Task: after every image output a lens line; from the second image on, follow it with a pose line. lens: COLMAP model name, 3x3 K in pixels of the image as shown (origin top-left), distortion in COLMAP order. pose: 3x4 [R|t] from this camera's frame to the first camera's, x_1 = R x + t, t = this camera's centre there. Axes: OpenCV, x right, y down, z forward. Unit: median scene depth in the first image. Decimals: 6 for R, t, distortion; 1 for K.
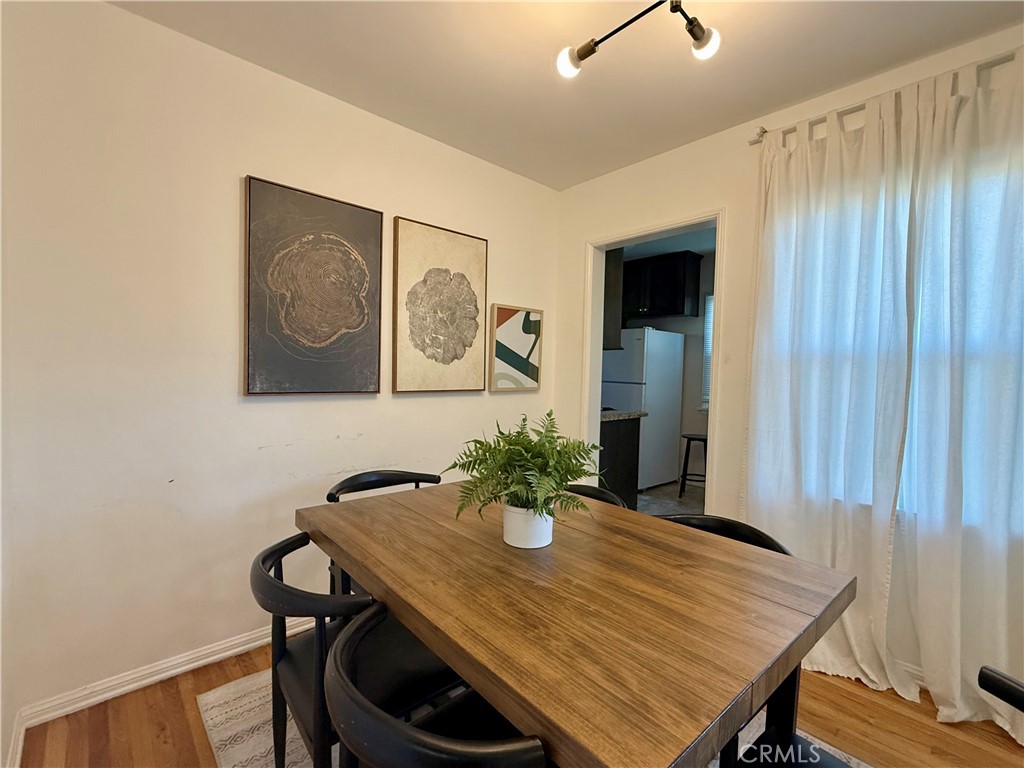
lens RADIAL K [[458.4, 0, 513.0], [0, 458.4, 386.1], [0, 0, 1]] dist [0.000779, -0.000265]
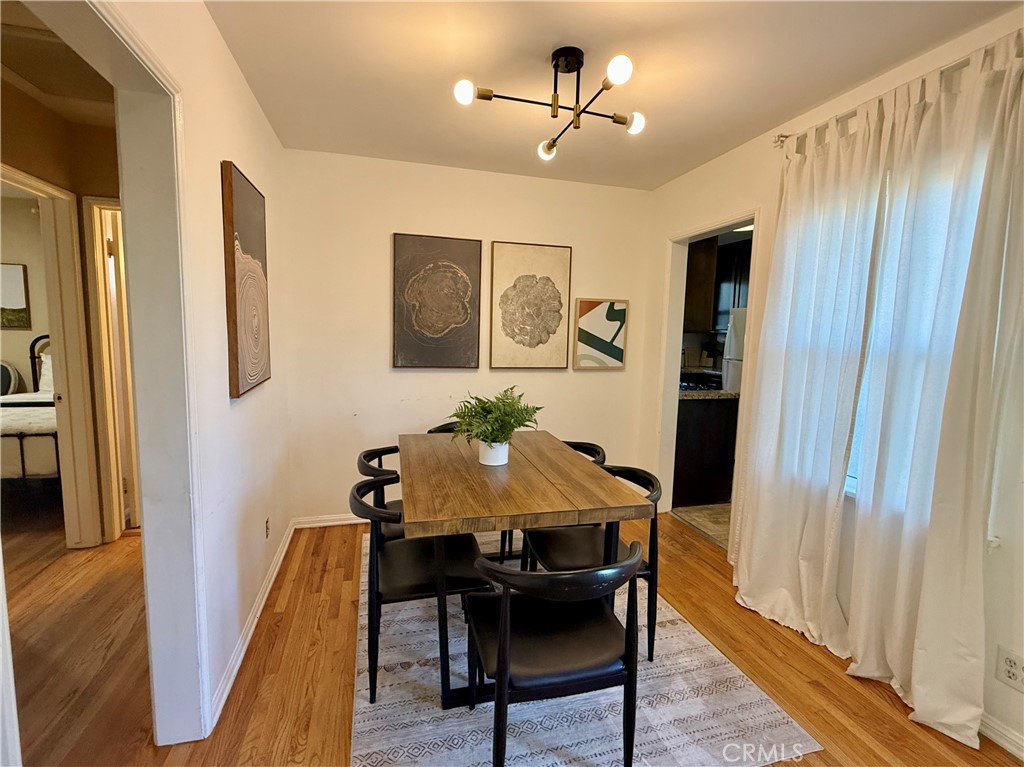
lens RADIAL K [[472.2, 0, 512.0], [0, 472.2, 383.5], [0, 0, 1]] dist [-0.000128, -0.000059]
pose [[0.895860, 0.049687, -0.441550, 0.434981], [-0.023090, 0.997591, 0.065410, -0.034757], [0.443736, -0.048403, 0.894849, -0.261502]]
